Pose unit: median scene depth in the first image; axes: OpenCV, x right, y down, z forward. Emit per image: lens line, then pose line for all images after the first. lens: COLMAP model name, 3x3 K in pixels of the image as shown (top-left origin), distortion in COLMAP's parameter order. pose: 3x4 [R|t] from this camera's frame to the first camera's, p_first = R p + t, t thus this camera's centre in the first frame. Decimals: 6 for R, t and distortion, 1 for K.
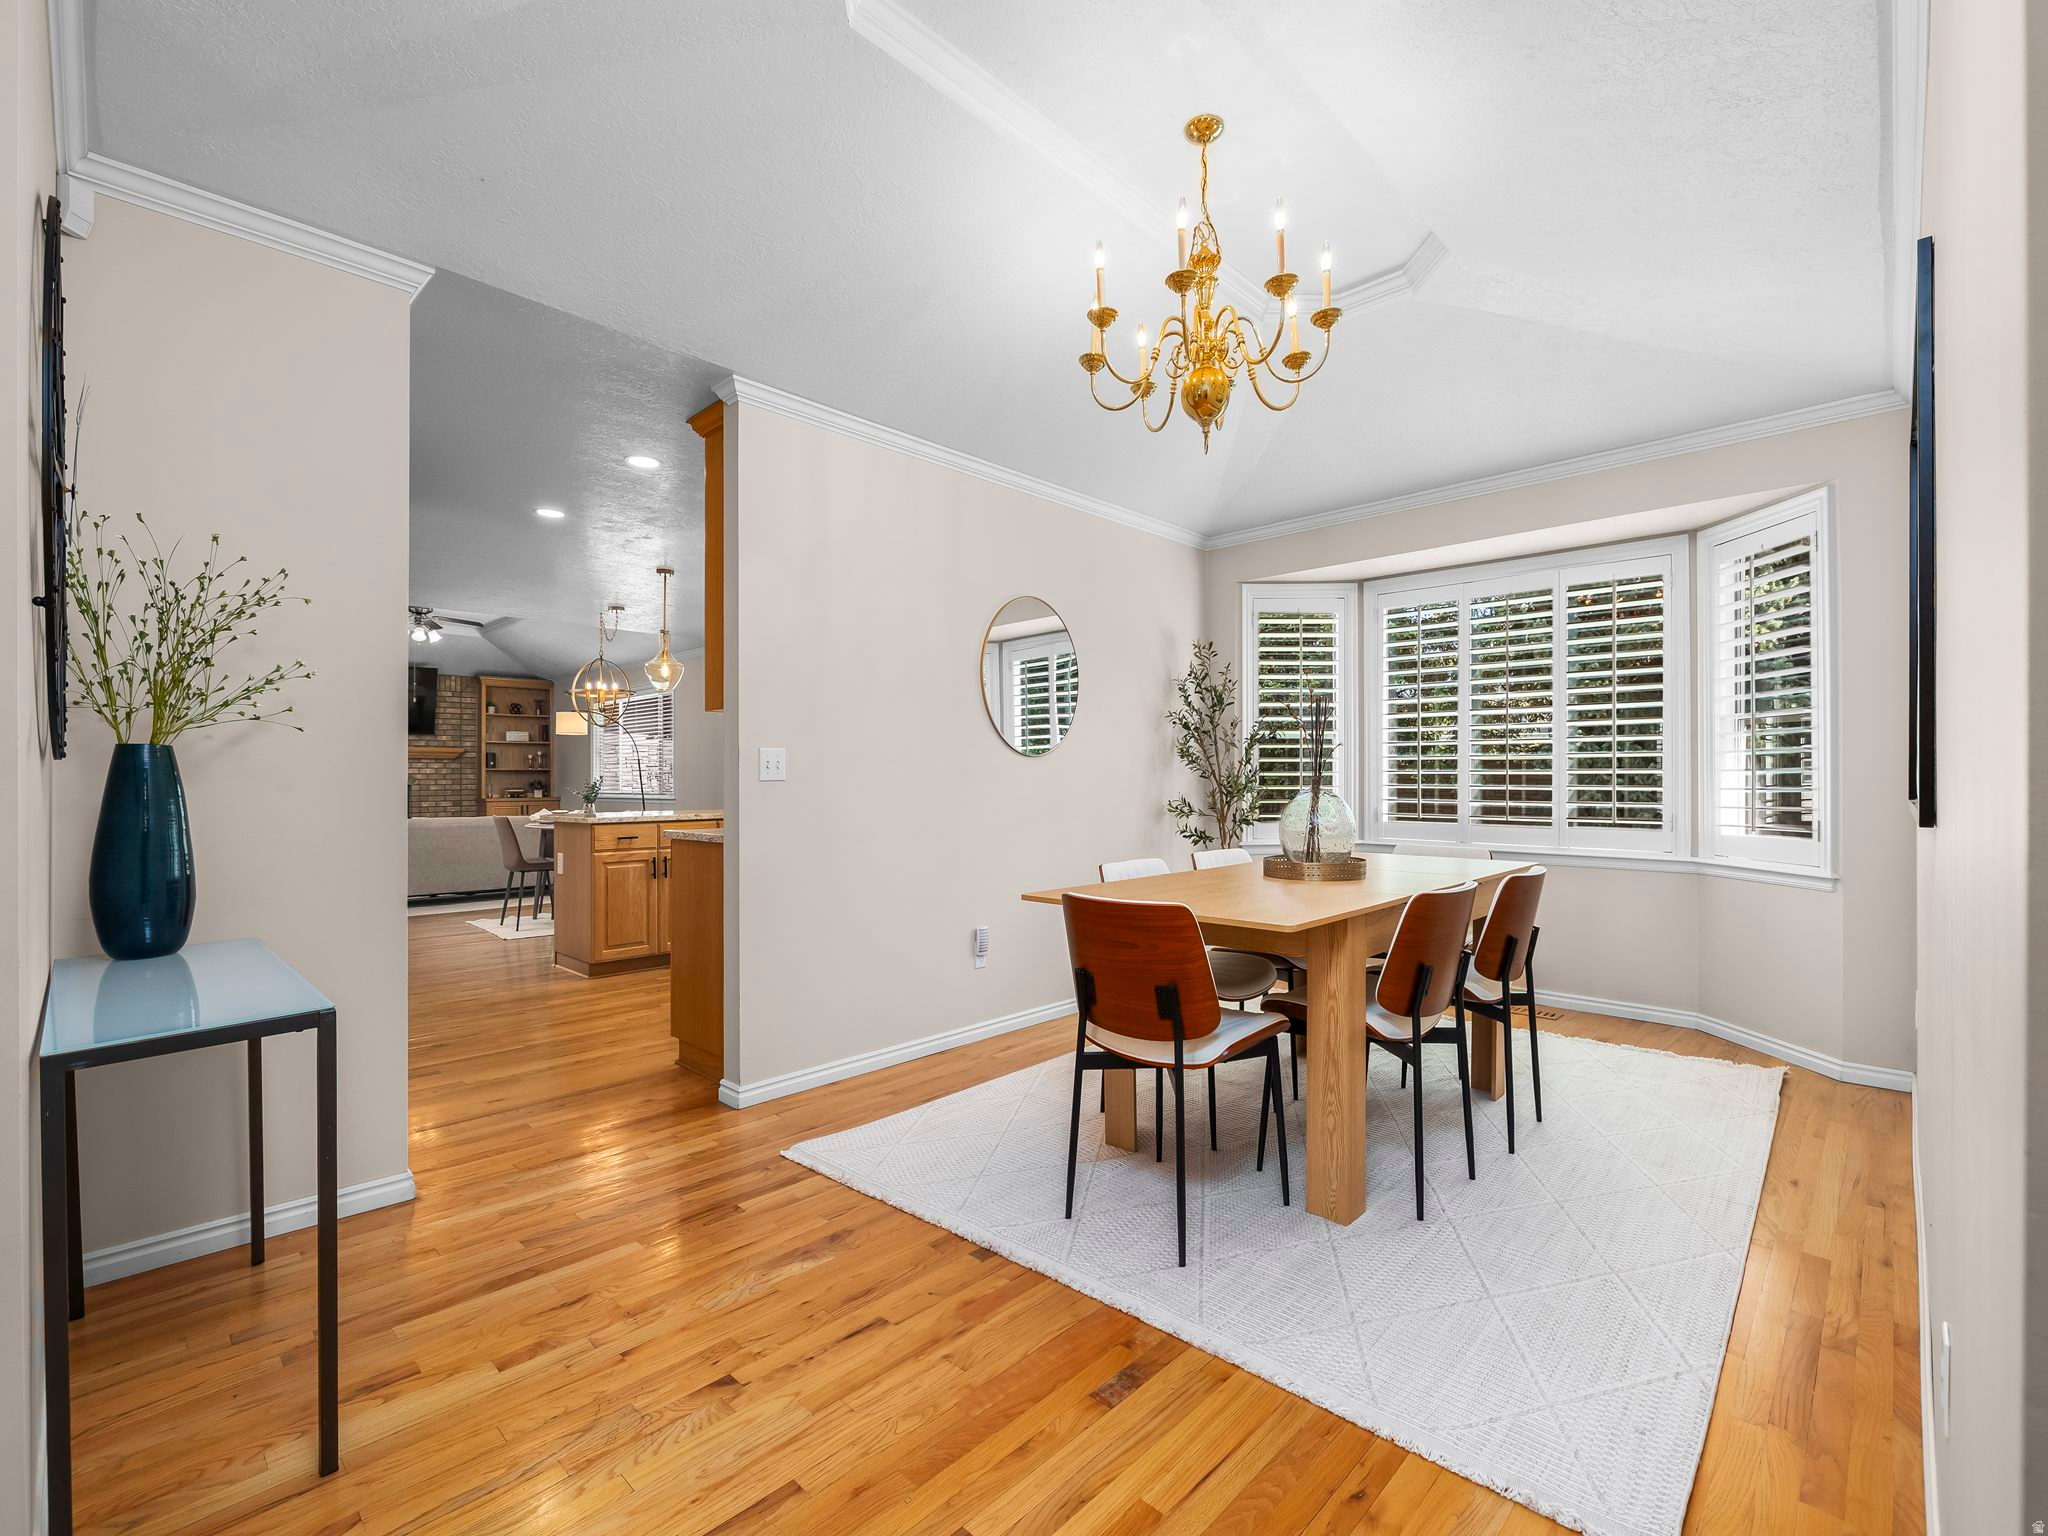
lens RADIAL K [[917.8, 0, 1025.0], [0, 917.8, 781.4], [0, 0, 1]] dist [-0.000995, 0.000322]
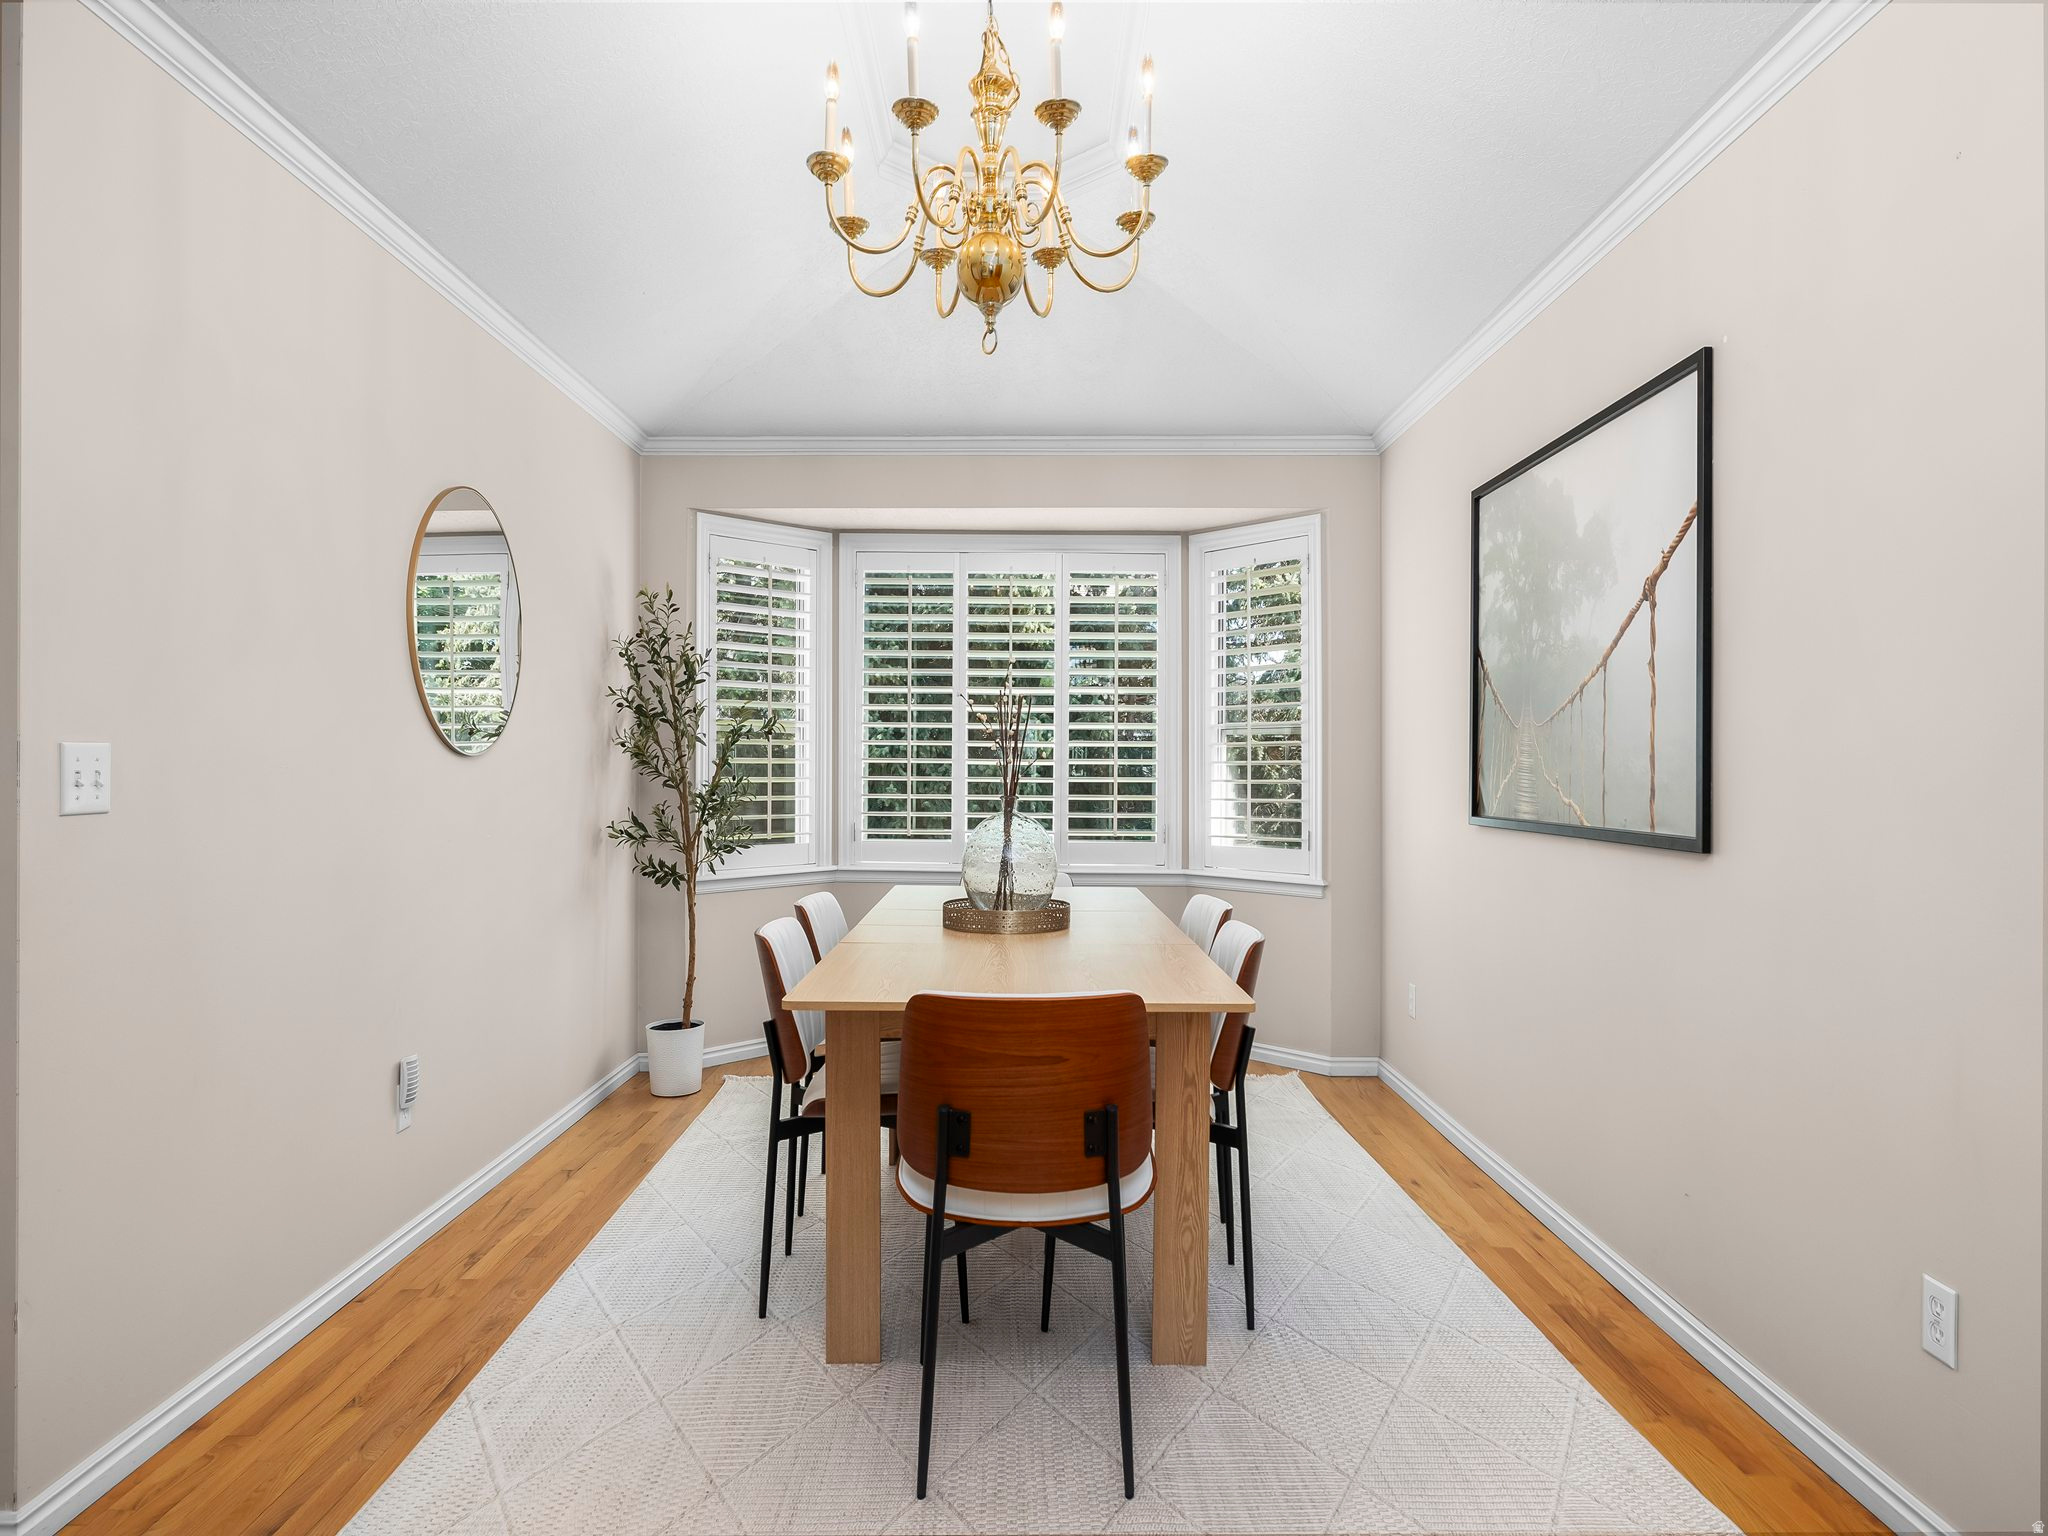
lens RADIAL K [[1208.6, 0, 1019.7], [0, 1208.6, 762.0], [0, 0, 1]] dist [-0.006818, 0.000488]
pose [[0.727586, 0.009528, 0.685950, -0.310467], [-0.004776, 0.999950, -0.008824, -0.020898], [-0.686000, 0.003145, 0.727595, 0.213733]]
